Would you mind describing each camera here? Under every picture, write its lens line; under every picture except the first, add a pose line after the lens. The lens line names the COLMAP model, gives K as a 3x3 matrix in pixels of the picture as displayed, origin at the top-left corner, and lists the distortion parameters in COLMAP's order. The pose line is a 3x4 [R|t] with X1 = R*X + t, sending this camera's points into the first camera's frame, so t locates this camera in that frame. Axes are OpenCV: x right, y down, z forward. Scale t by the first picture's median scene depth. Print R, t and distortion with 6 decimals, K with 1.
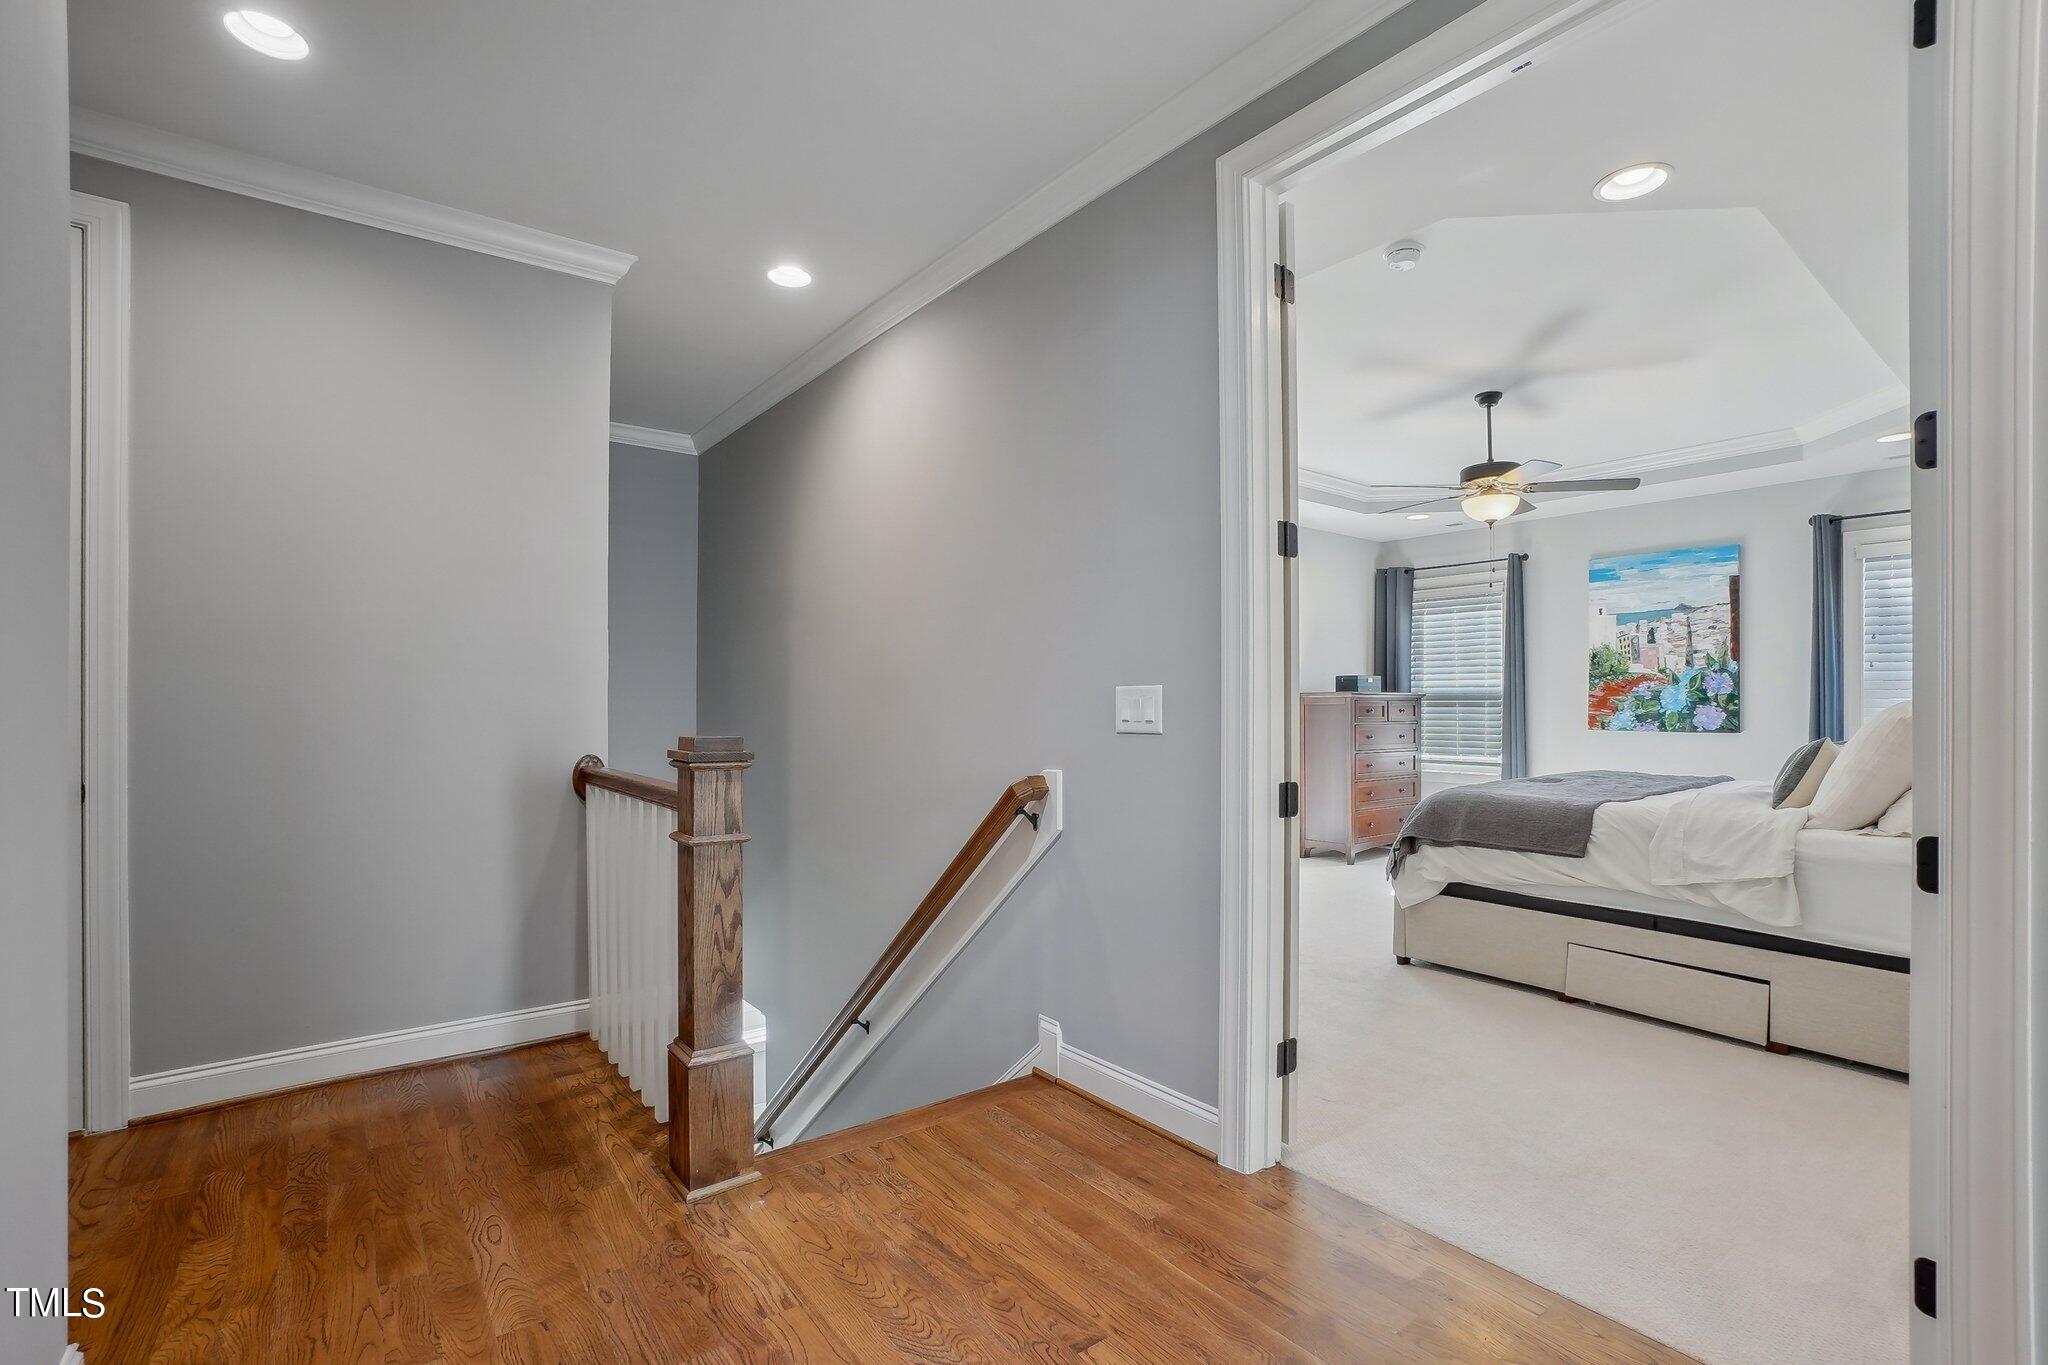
lens RADIAL K [[932.5, 0, 1024.0], [0, 932.5, 682.5], [0, 0, 1]] dist [-0.045131, 0.019996]
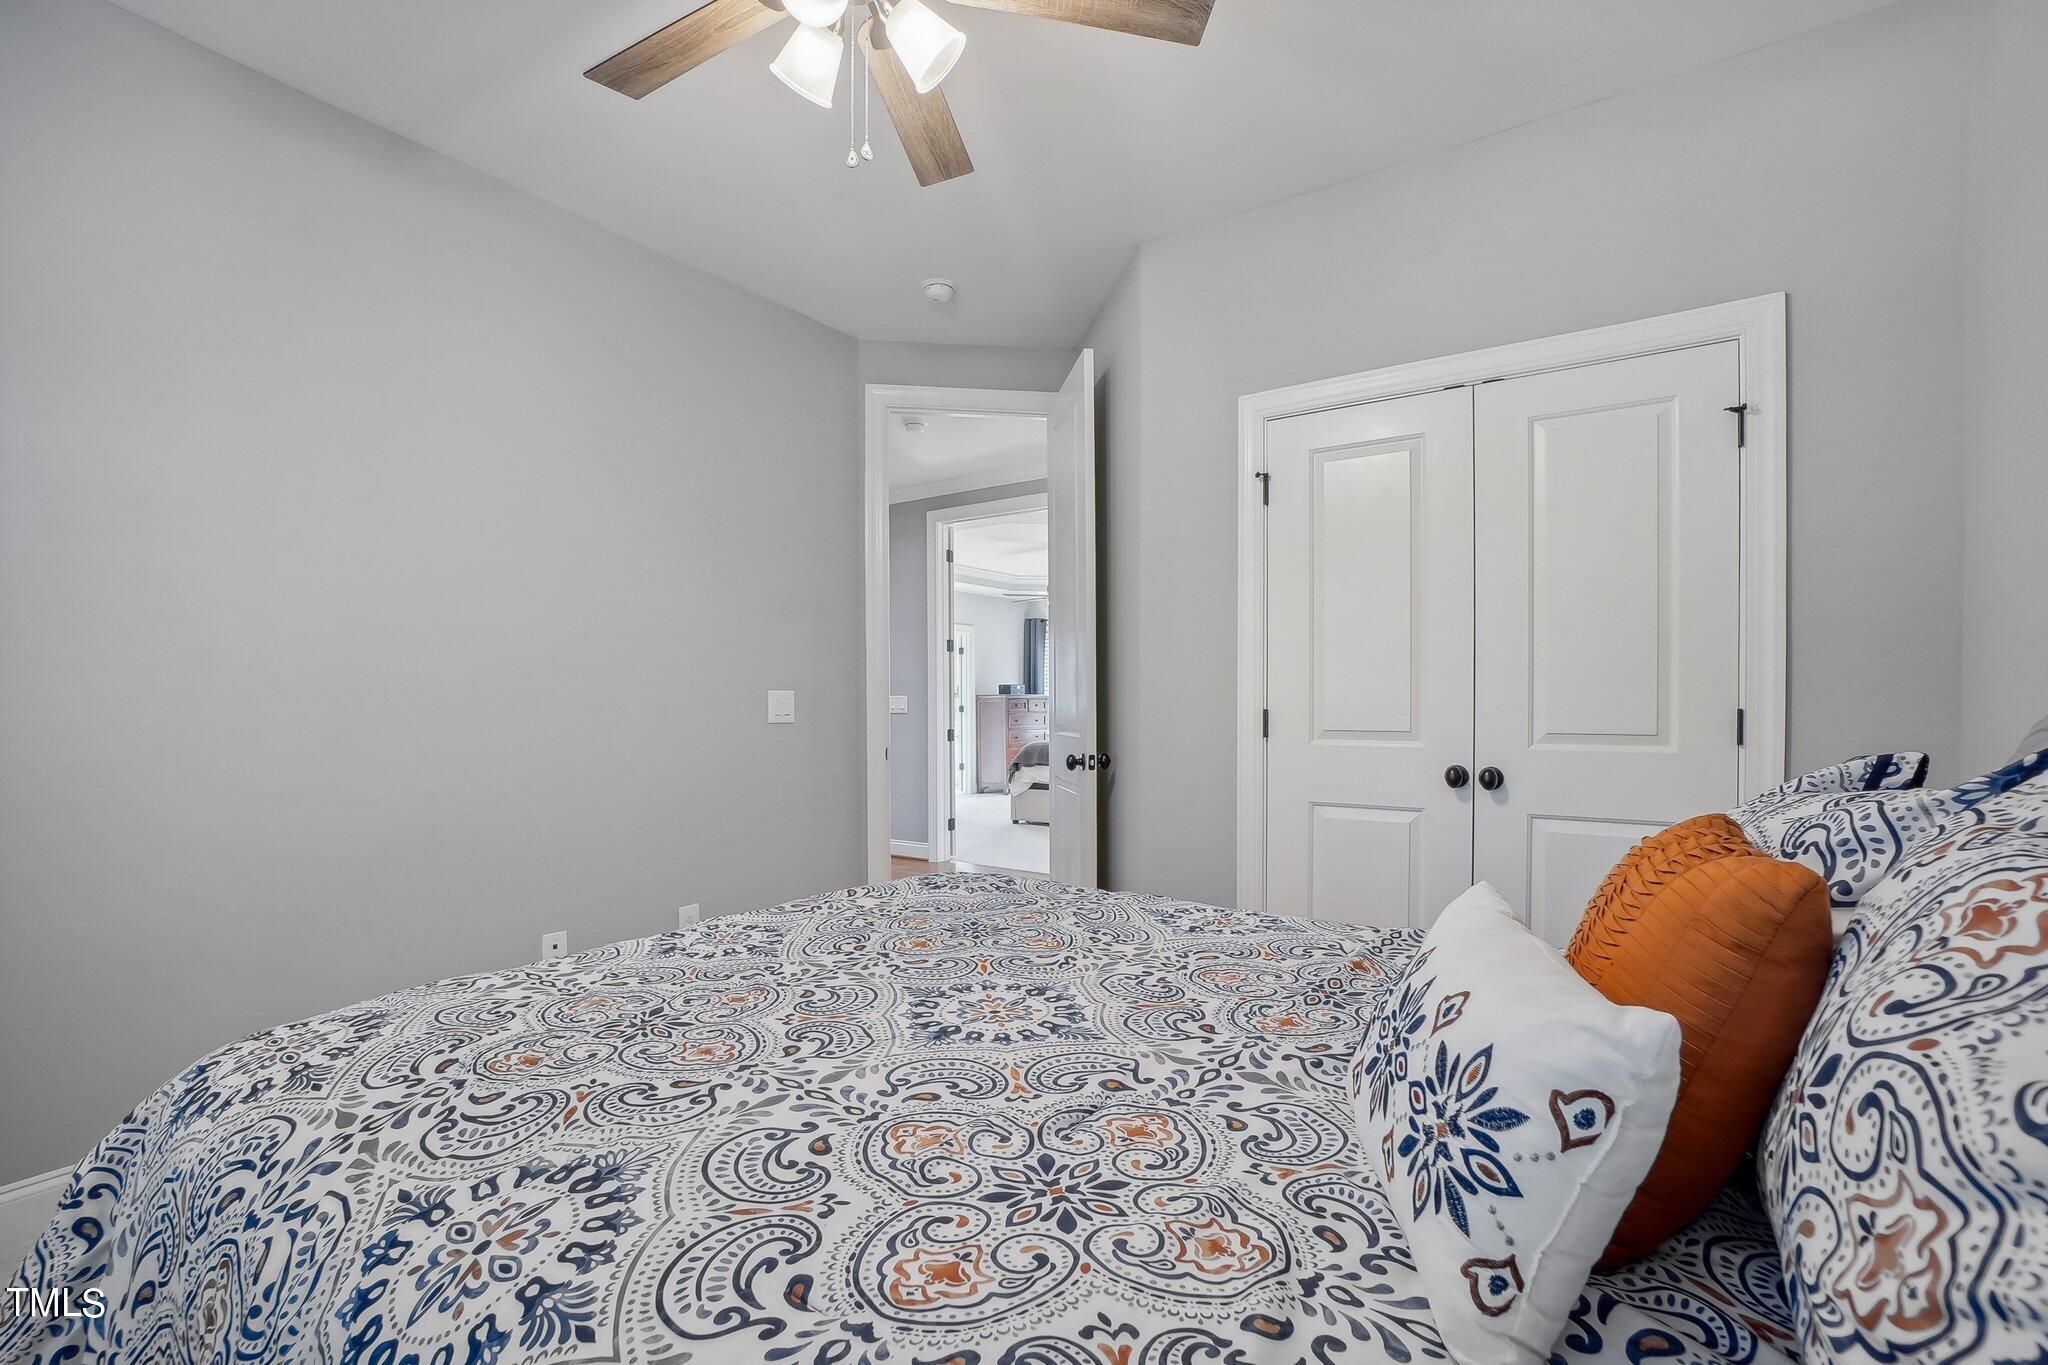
lens RADIAL K [[932.5, 0, 1024.0], [0, 932.5, 682.5], [0, 0, 1]] dist [-0.045131, 0.019996]
pose [[0.954016, -0.002835, 0.299741, -0.122774], [0.002477, 0.999996, 0.001577, -0.013898], [-0.299744, -0.000762, 0.954019, -0.612816]]
